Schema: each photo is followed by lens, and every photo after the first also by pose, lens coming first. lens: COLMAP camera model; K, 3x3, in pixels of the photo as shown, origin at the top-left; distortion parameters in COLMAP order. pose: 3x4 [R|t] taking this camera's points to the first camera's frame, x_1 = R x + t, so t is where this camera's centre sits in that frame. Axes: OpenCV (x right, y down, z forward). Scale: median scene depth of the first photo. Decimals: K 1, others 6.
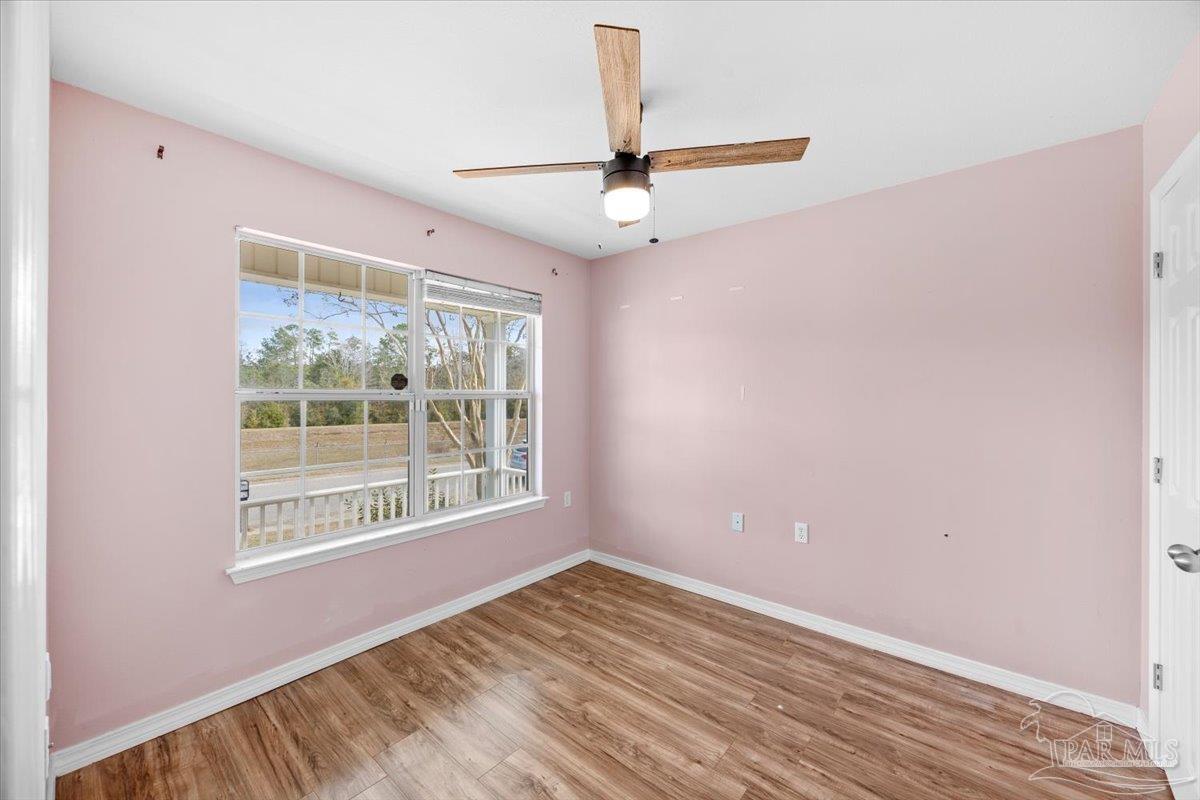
lens RADIAL K [[463.1, 0, 600.0], [0, 463.1, 400.0], [0, 0, 1]] dist [0.000528, 0.000014]
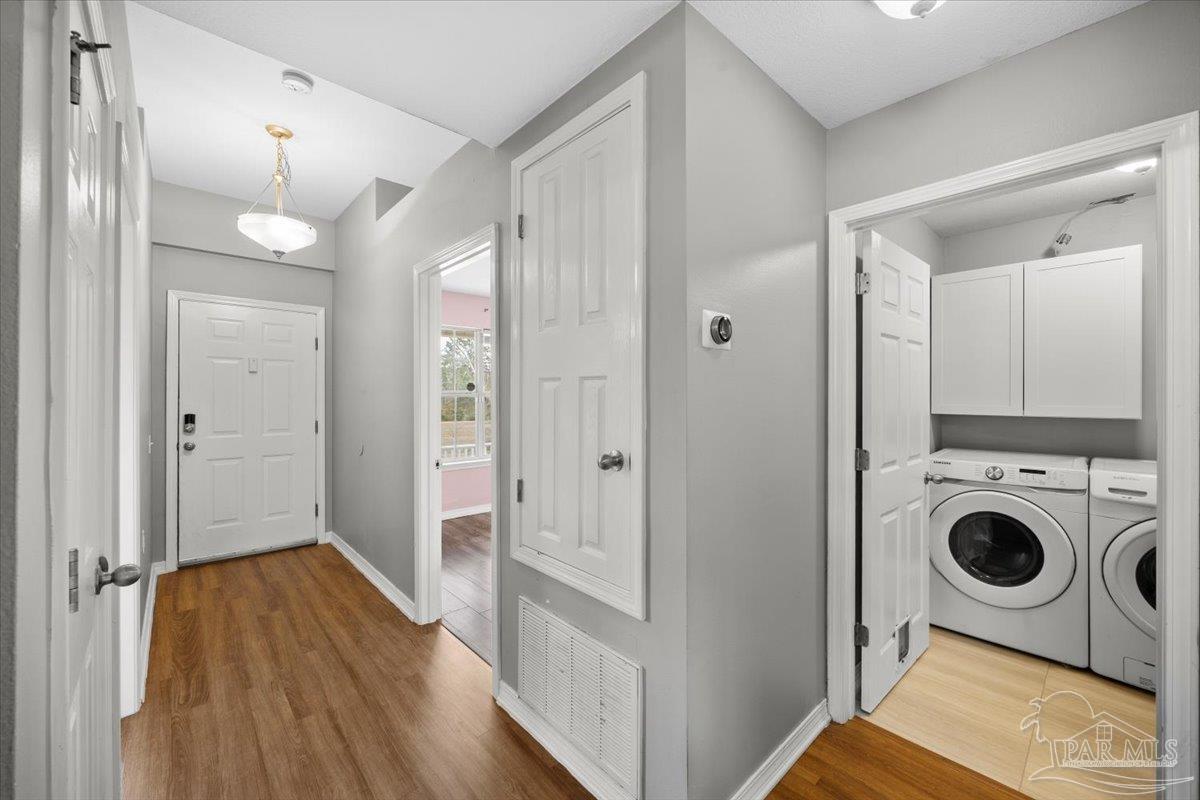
lens RADIAL K [[463.1, 0, 600.0], [0, 463.1, 400.0], [0, 0, 1]] dist [0.000528, 0.000014]
pose [[0.992344, -0.000880, -0.123497, 0.340772], [0.000854, 1.000000, -0.000261, 0.015886], [0.123498, 0.000153, 0.992345, -0.852221]]
